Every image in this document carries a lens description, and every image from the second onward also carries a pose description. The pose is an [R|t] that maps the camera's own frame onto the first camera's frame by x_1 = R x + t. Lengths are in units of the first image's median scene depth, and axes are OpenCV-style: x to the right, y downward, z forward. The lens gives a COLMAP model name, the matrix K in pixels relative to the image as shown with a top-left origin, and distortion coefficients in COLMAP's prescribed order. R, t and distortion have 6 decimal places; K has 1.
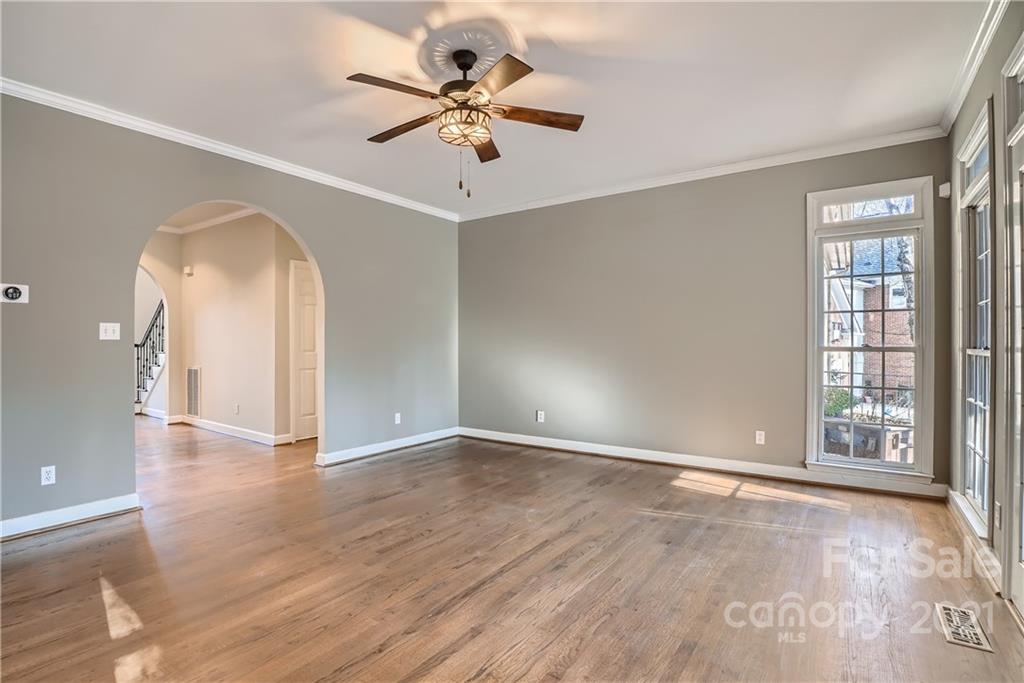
lens RADIAL K [[502.7, 0, 505.3], [0, 502.7, 345.4], [0, 0, 1]] dist [-0.041108, 0.009103]
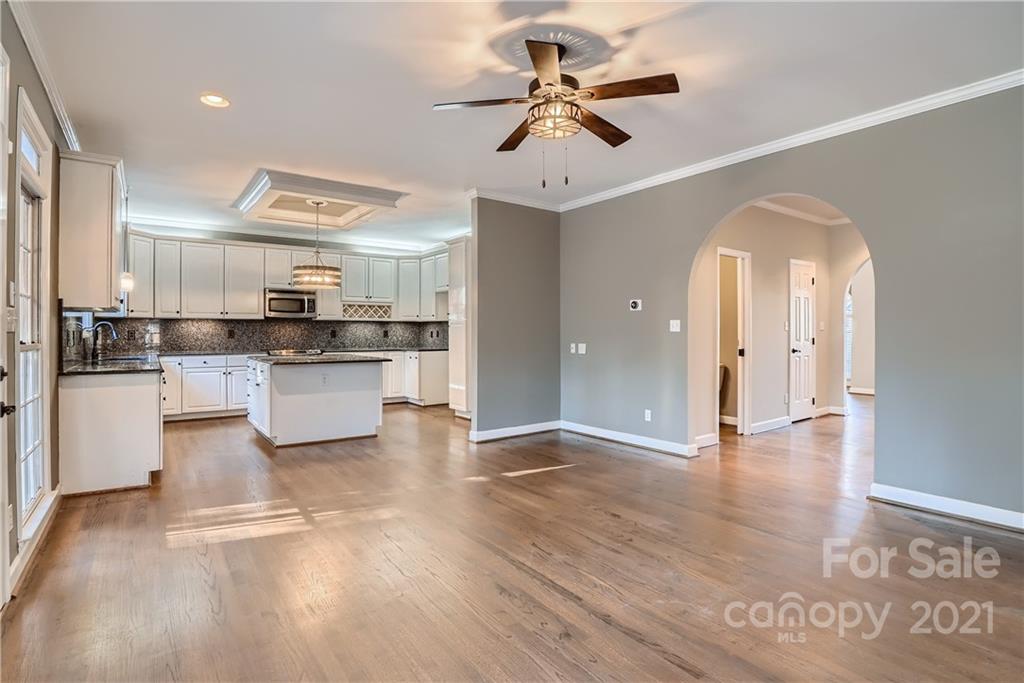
lens RADIAL K [[502.7, 0, 505.5], [0, 502.7, 331.9], [0, 0, 1]] dist [-0.041108, 0.009103]
pose [[-0.319645, 0.001932, -0.947535, 0.830078], [-0.005074, 0.999980, 0.003751, -0.015690], [0.947524, 0.006007, -0.319629, 1.130543]]
